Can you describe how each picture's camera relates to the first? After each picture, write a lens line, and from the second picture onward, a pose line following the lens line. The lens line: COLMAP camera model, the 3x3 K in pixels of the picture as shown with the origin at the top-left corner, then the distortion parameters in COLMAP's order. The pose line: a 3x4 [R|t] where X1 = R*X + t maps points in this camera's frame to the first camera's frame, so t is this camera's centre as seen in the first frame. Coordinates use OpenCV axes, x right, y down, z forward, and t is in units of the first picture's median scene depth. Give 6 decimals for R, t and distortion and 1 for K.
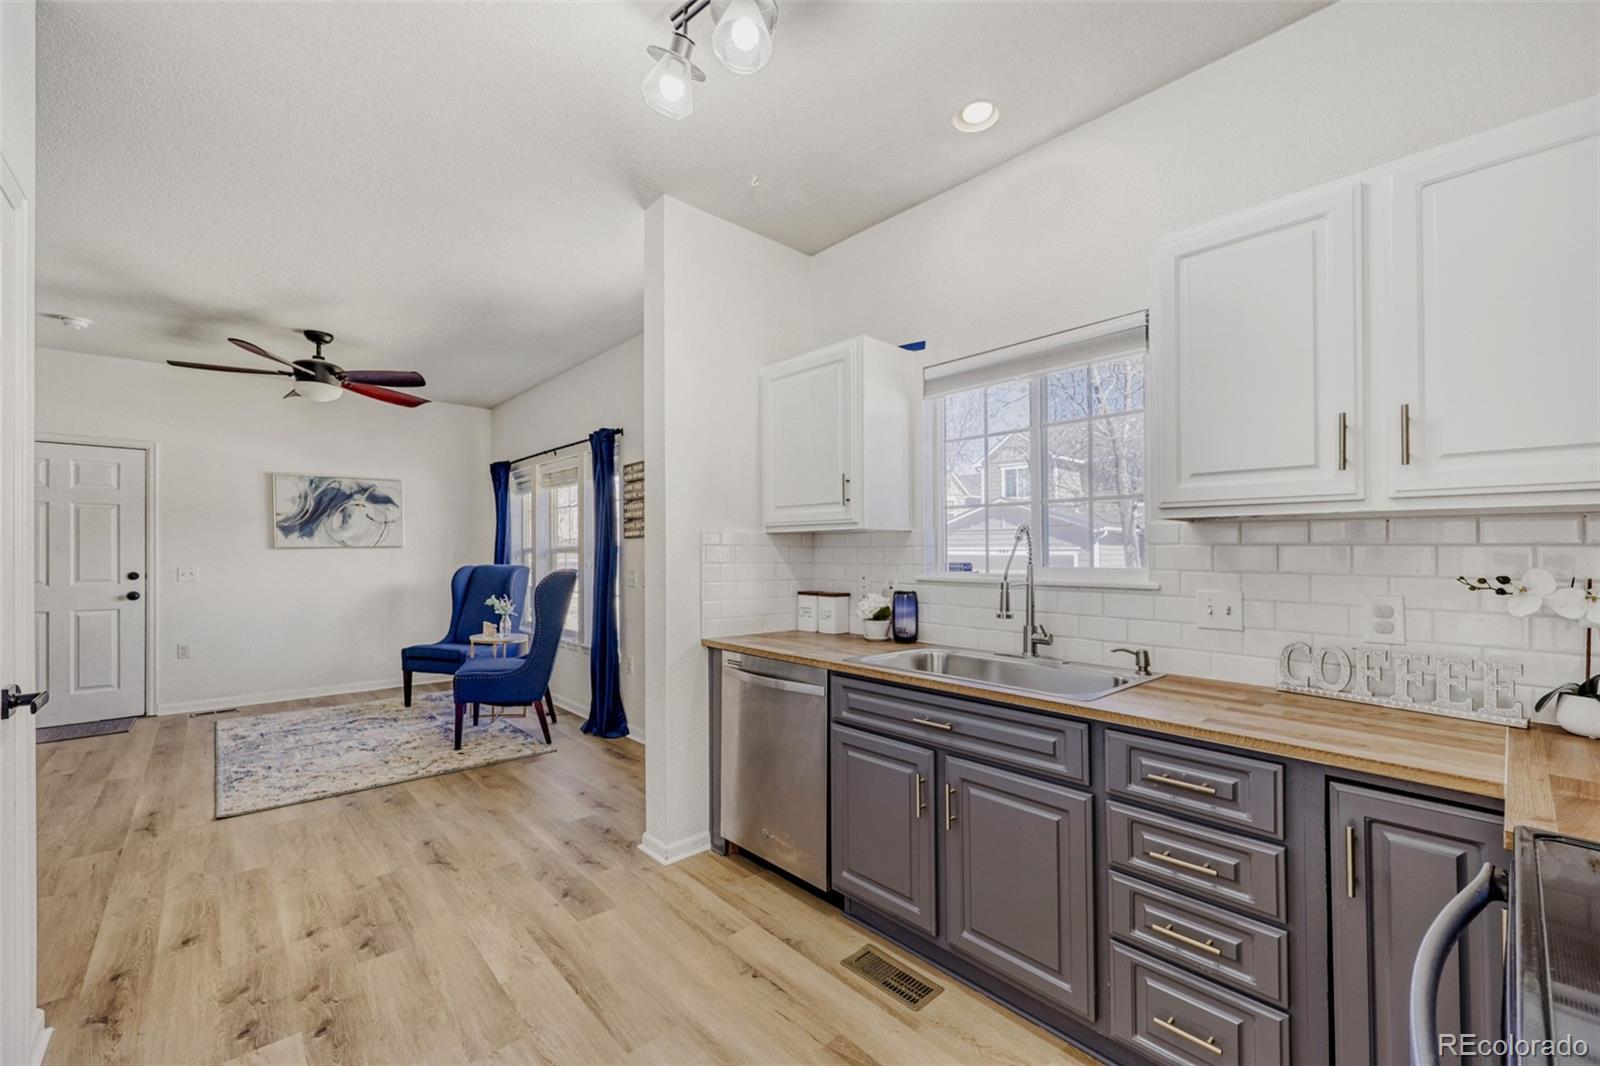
lens RADIAL K [[660.2, 0, 804.9], [0, 660.2, 547.5], [0, 0, 1]] dist [-0.002186, 0.000186]
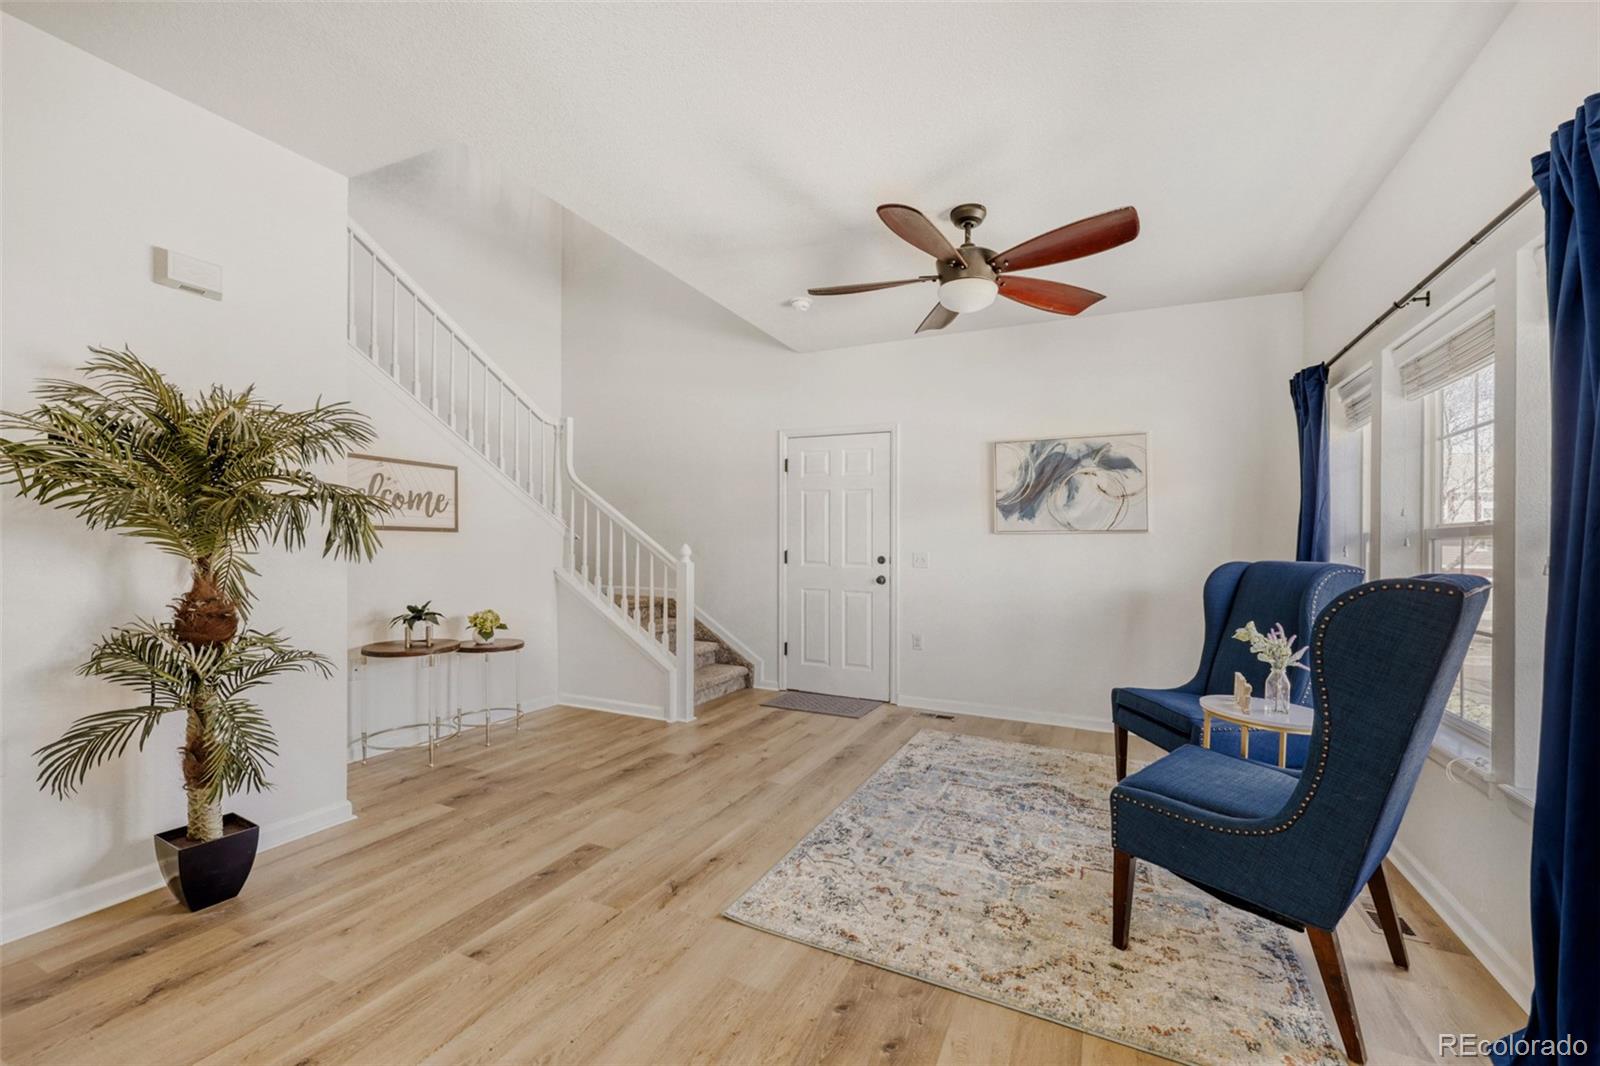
lens RADIAL K [[655.6, 0, 794.5], [0, 655.6, 541.4], [0, 0, 1]] dist [0.001407, -0.000016]
pose [[0.375353, 0.003063, -0.926877, -0.183368], [-0.011535, 0.999933, -0.001367, 0.021570], [0.926810, 0.011205, 0.375363, 0.612912]]
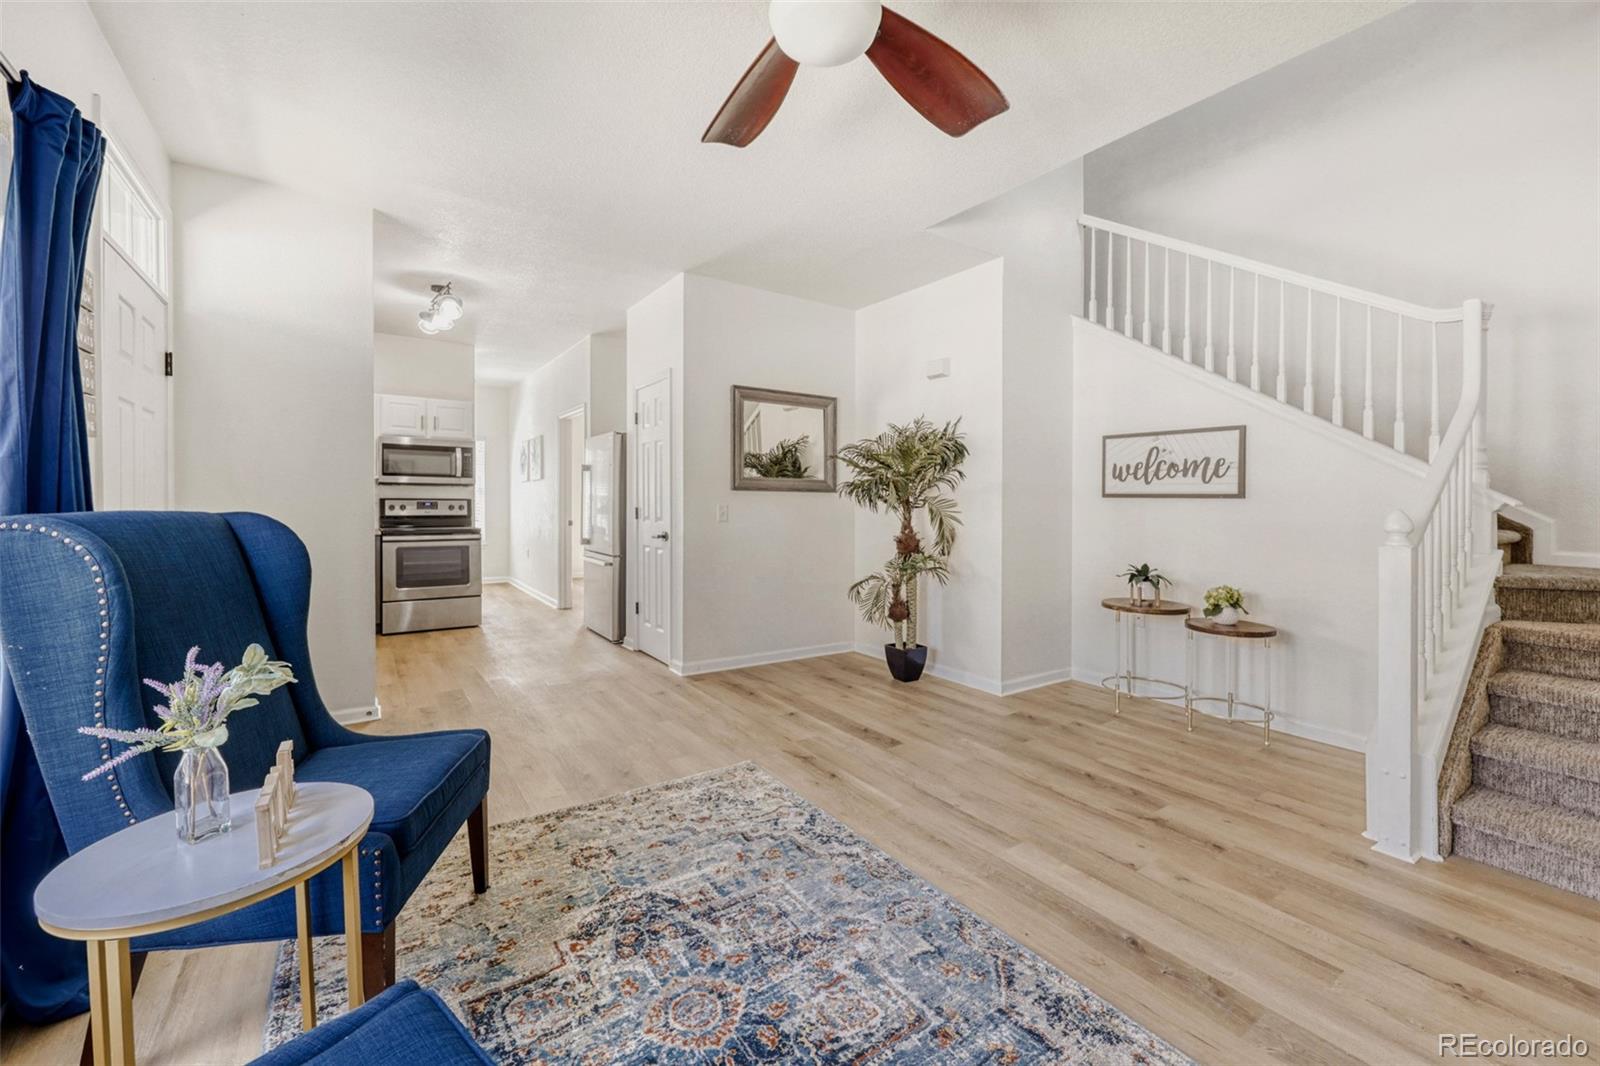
lens RADIAL K [[643.5, 0, 824.3], [0, 643.5, 505.1], [0, 0, 1]] dist [0.001989, -0.000059]
pose [[-0.994695, -0.010545, 0.102330, -0.822454], [-0.010604, 0.999944, -0.000034, 0.027949], [-0.102323, -0.001119, -0.994751, 1.447517]]
